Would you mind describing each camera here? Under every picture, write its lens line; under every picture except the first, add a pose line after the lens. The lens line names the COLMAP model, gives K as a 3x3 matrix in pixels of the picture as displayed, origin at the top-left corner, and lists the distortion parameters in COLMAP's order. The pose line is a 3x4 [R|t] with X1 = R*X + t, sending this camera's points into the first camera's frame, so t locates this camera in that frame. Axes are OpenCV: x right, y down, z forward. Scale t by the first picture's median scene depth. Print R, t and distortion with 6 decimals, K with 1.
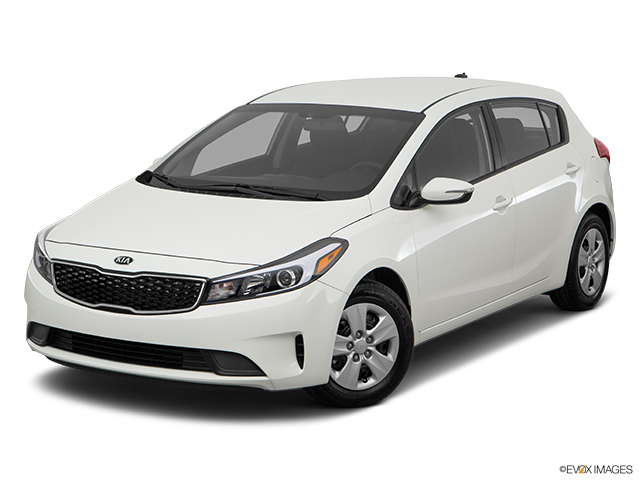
lens RADIAL K [[1412.5, 0, 320.0], [0, 1412.5, 238.7], [0, 0, 1]] dist [0.320935, 0.000000]
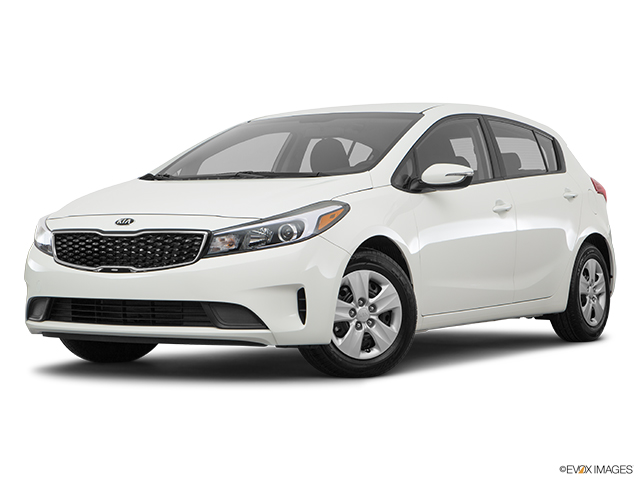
lens RADIAL K [[1382.0, 0, 322.1], [0, 1382.0, 241.5], [0, 0, 1]] dist [0.280090, 0.000000]
pose [[0.999973, -0.007060, 0.001923, -0.001500], [0.007268, 0.988896, -0.148433, 0.169150], [-0.000854, 0.148443, 0.988921, 0.036556]]
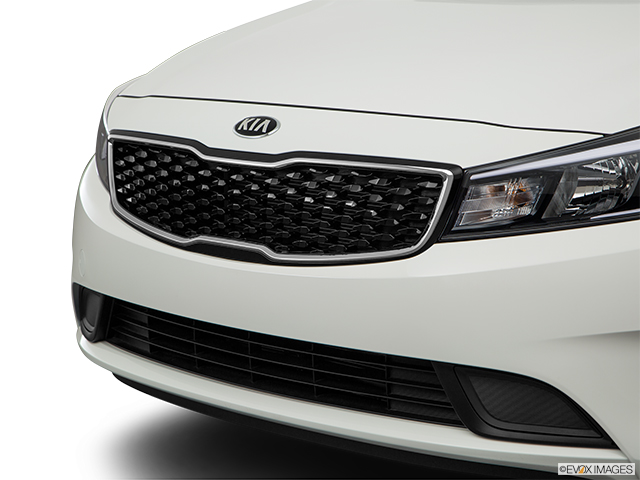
lens RADIAL K [[1804.7, 0, 319.2], [0, 1804.7, 242.8], [0, 0, 1]] dist [0.390268, 0.000000]
pose [[0.969192, 0.029710, -0.244507, 0.000179], [-0.032270, 0.999458, -0.006471, 0.048200], [0.244183, 0.014162, 0.969626, 0.509421]]
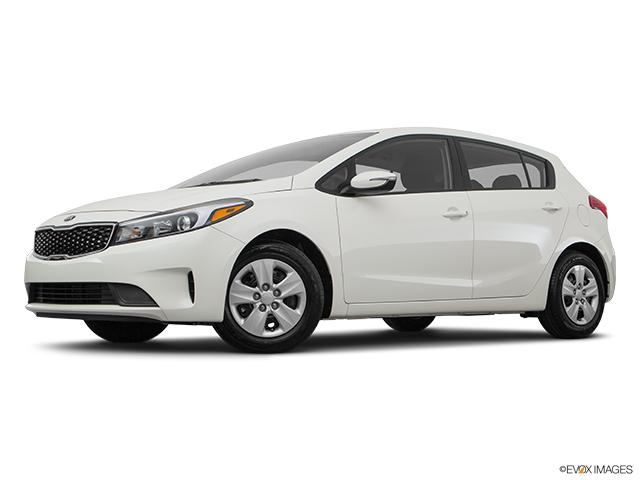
lens RADIAL K [[971.0, 0, 318.8], [0, 971.0, 241.8], [0, 0, 1]] dist [0.149409, 0.000000]
pose [[0.958501, -0.017839, -0.284531, 0.288844], [-0.038977, 0.980470, -0.192770, 0.179819], [0.282413, 0.195860, 0.939085, 0.277787]]
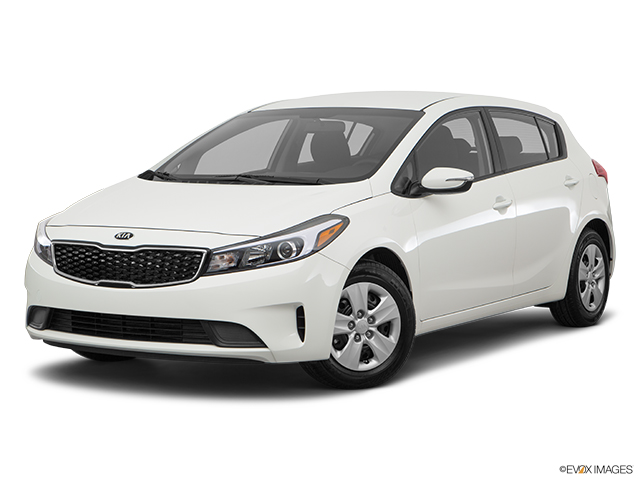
lens RADIAL K [[1382.0, 0, 320.0], [0, 1382.0, 241.5], [0, 0, 1]] dist [0.280090, 0.000000]
pose [[0.999995, -0.003113, -0.001008, 0.000334], [0.003018, 0.996518, -0.083329, 0.097642], [0.001264, 0.083326, 0.996522, 0.027748]]
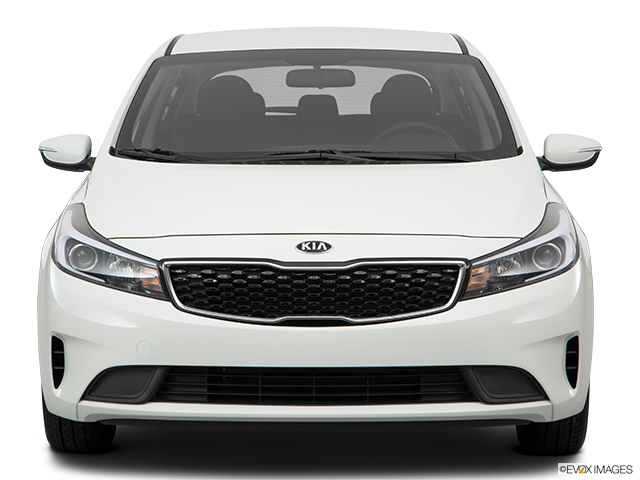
lens RADIAL K [[1959.4, 0, 315.2], [0, 1959.4, 239.6], [0, 0, 1]] dist [0.727371, 0.000000]
pose [[0.850500, -0.045351, 0.524017, -0.589019], [0.087936, 0.994514, -0.056653, 0.060913], [-0.518573, 0.094263, 0.849822, 0.229209]]
